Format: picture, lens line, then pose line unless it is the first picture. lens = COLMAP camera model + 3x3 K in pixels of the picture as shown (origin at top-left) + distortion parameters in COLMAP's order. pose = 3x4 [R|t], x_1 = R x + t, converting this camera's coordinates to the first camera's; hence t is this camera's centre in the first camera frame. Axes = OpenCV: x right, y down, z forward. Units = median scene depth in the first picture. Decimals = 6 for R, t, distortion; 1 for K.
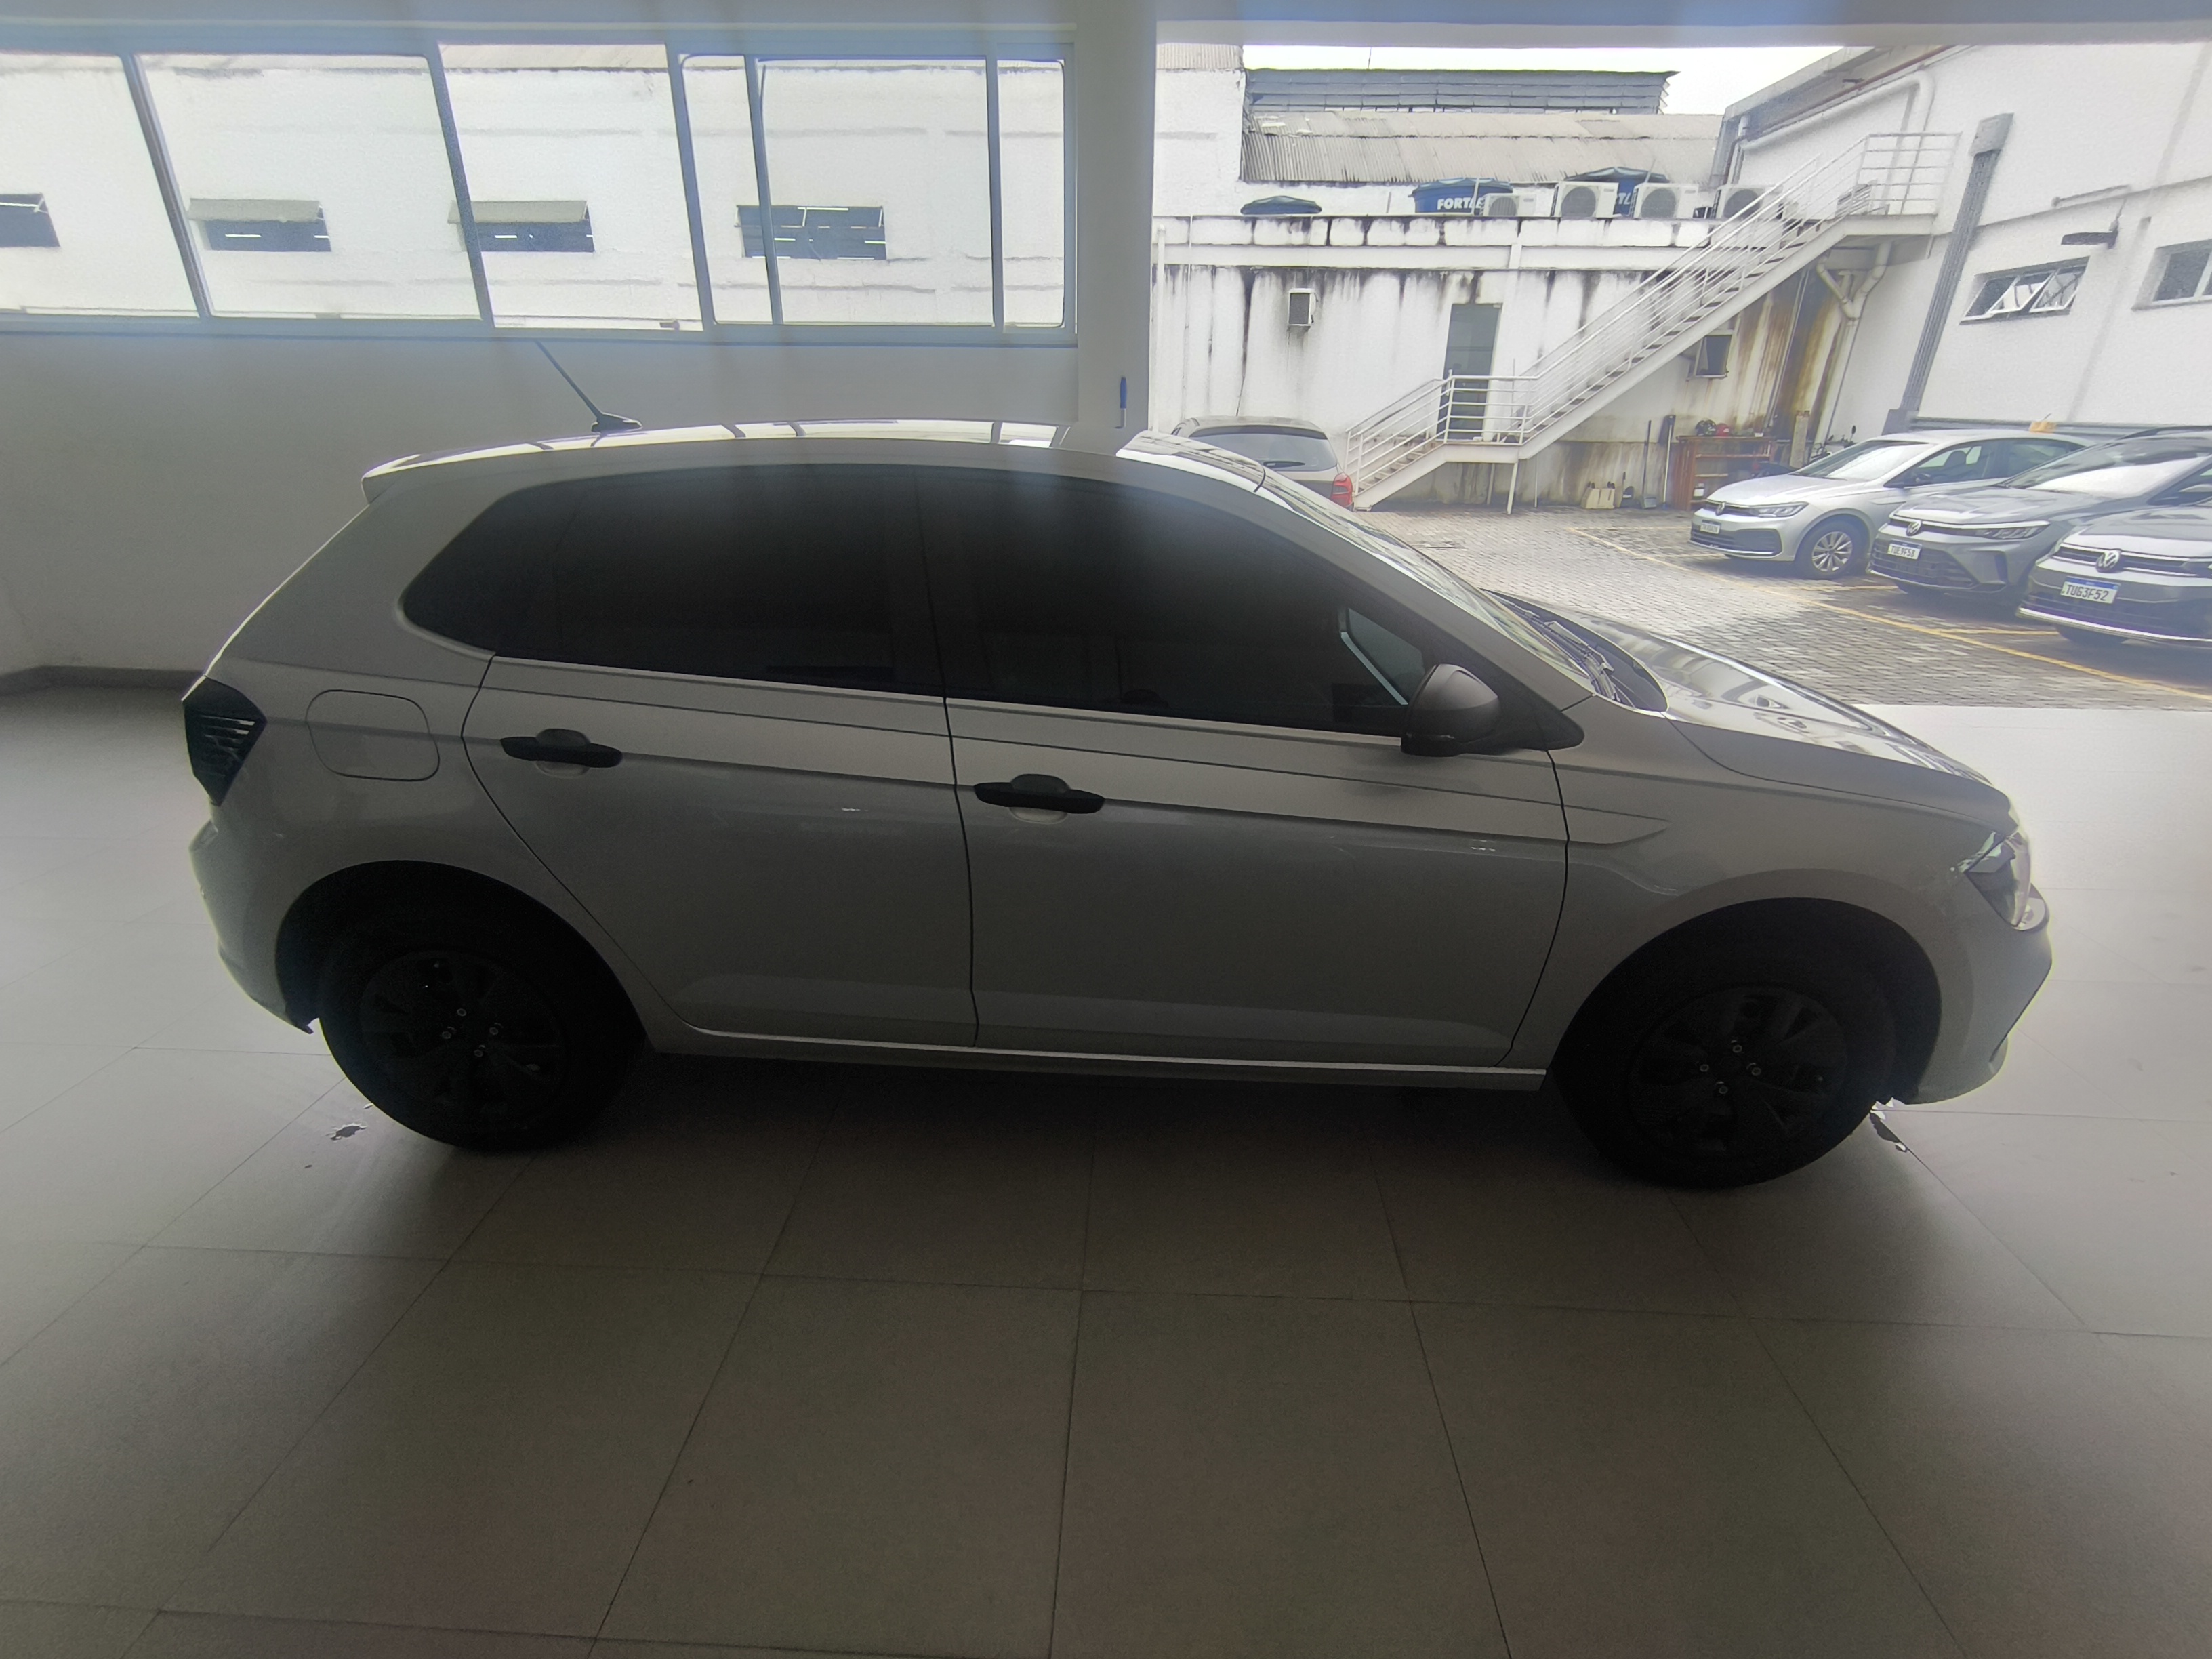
lens RADIAL K [[996.2, 0, 1083.0], [0, 996.2, 825.3], [0, 0, 1]] dist [0.011237, -0.000609]
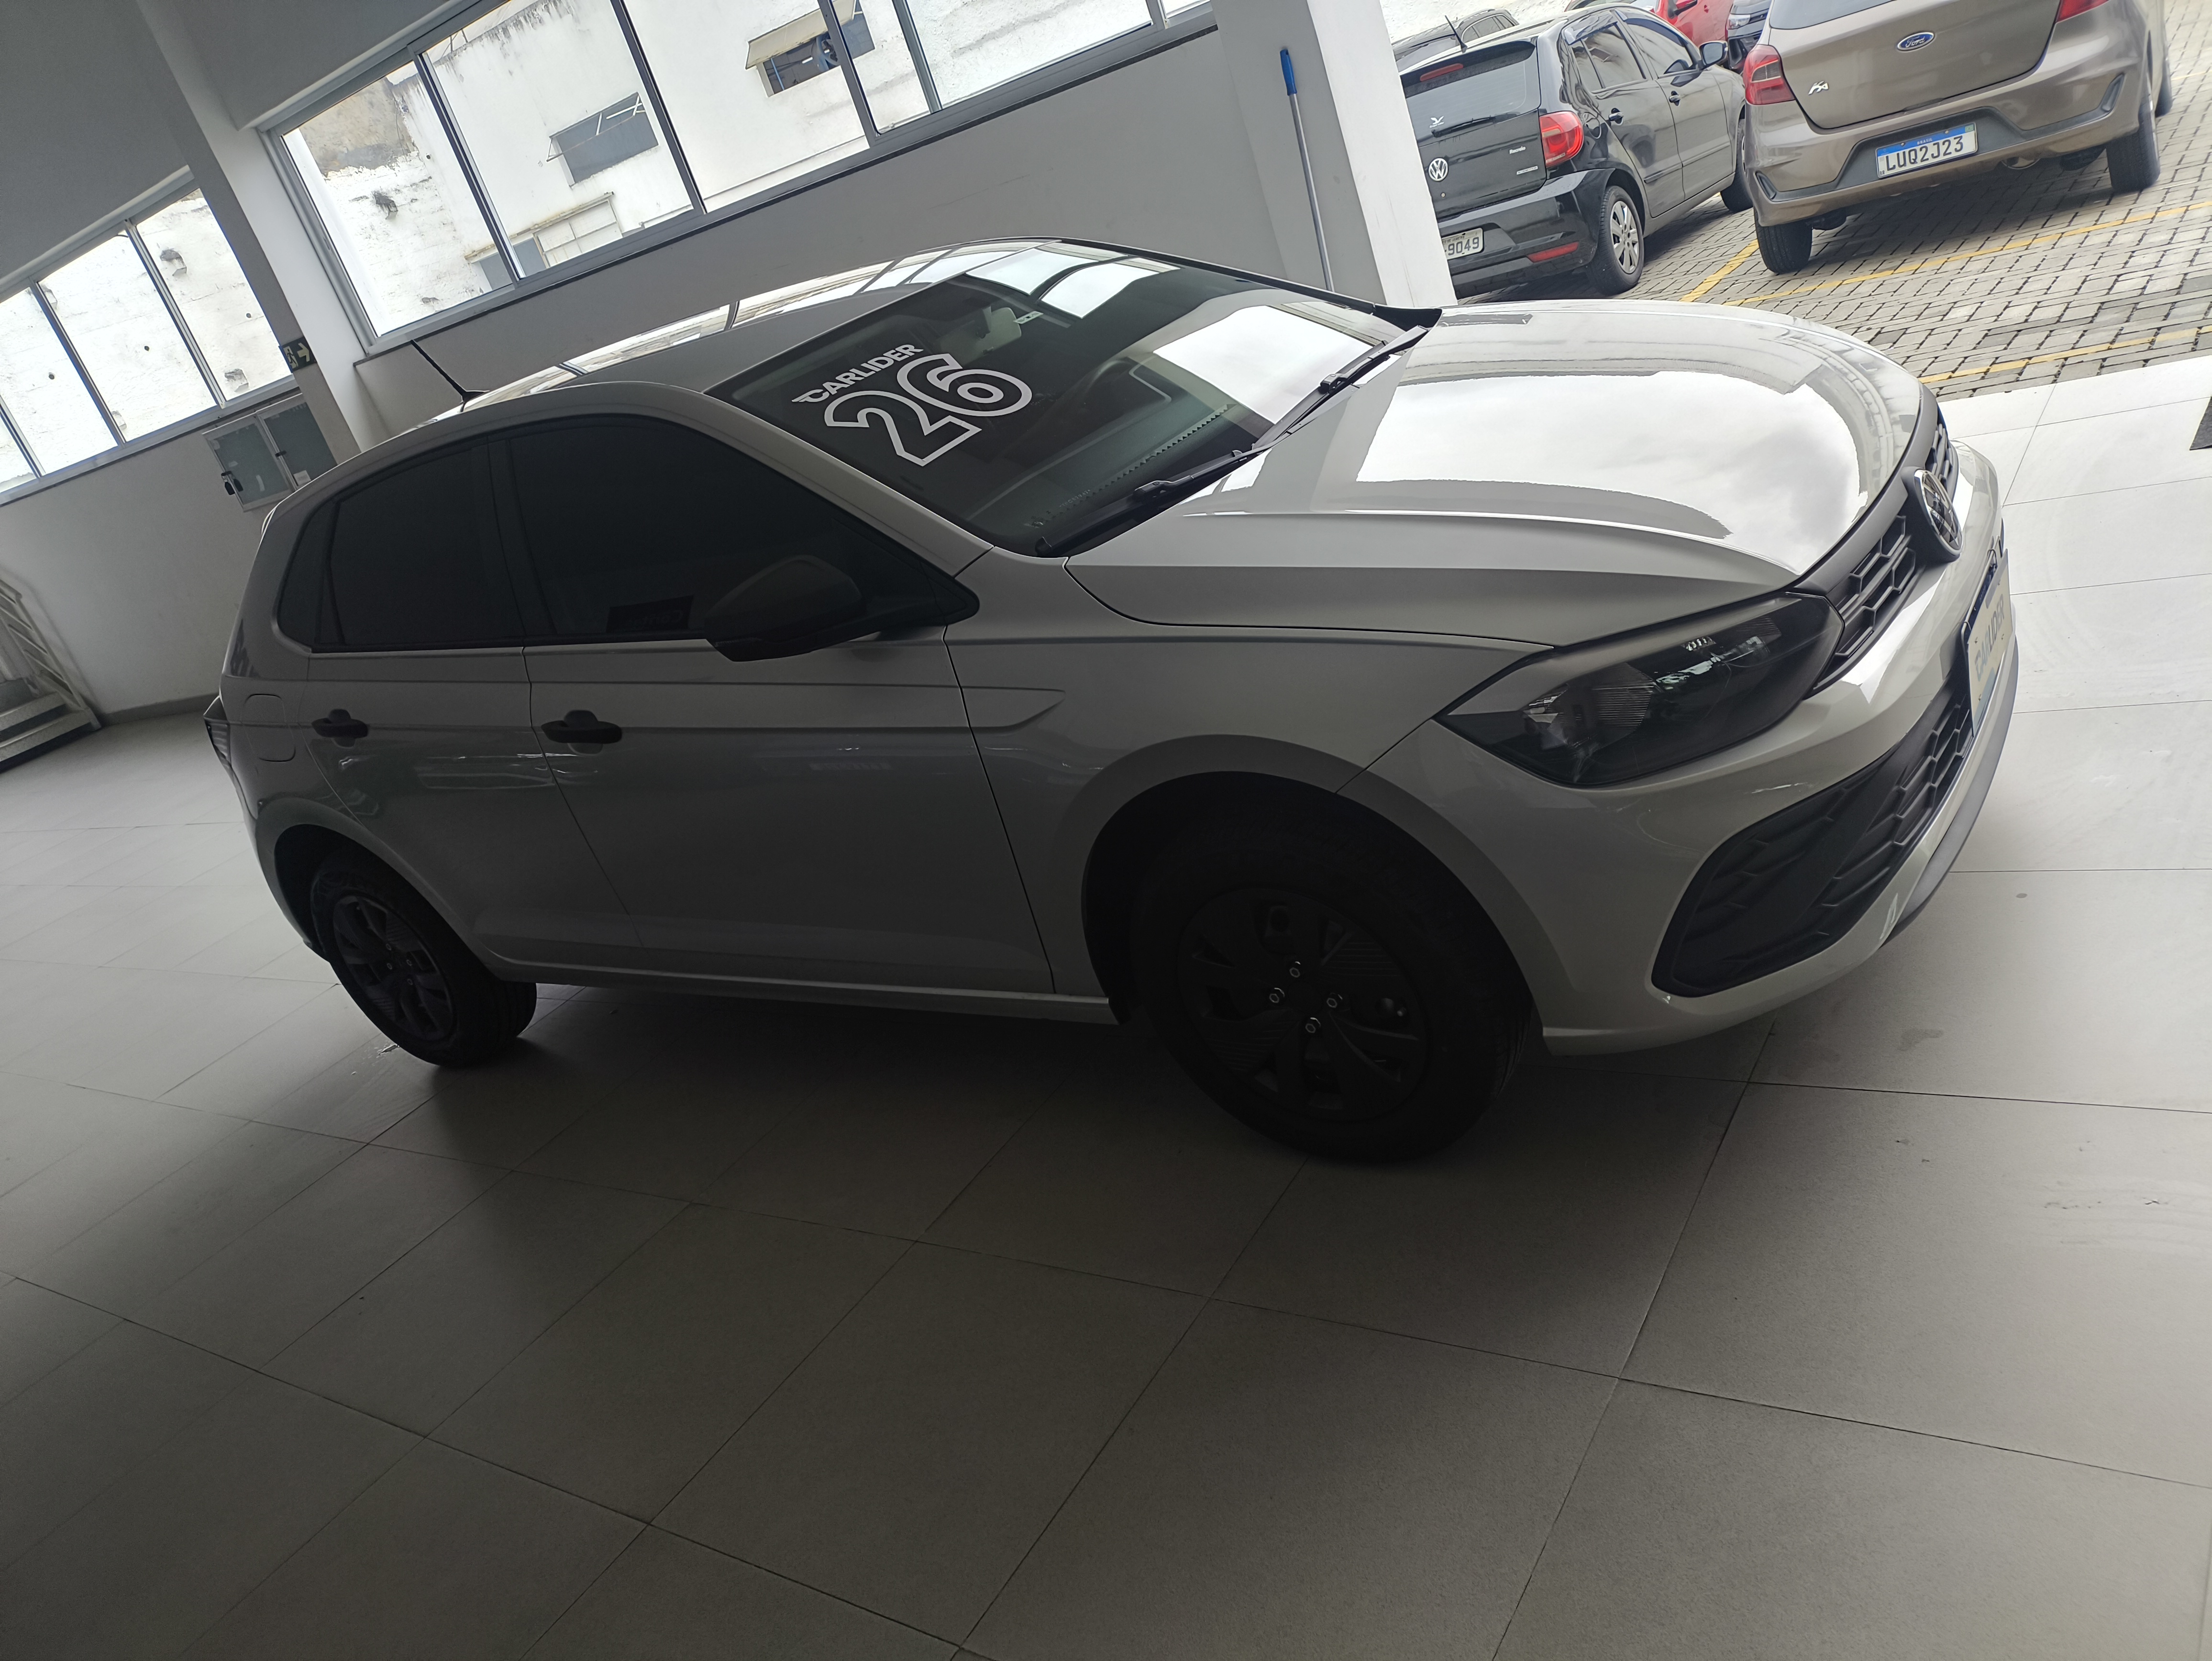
lens RADIAL K [[1551.8, 0, 1106.0], [0, 1551.8, 830.5], [0, 0, 1]] dist [0.073685, -0.165822]
pose [[0.826913, -0.056499, -0.559484, 1.305664], [0.105911, 0.992782, 0.056280, 0.040440], [0.552266, -0.105795, 0.826928, -0.063661]]
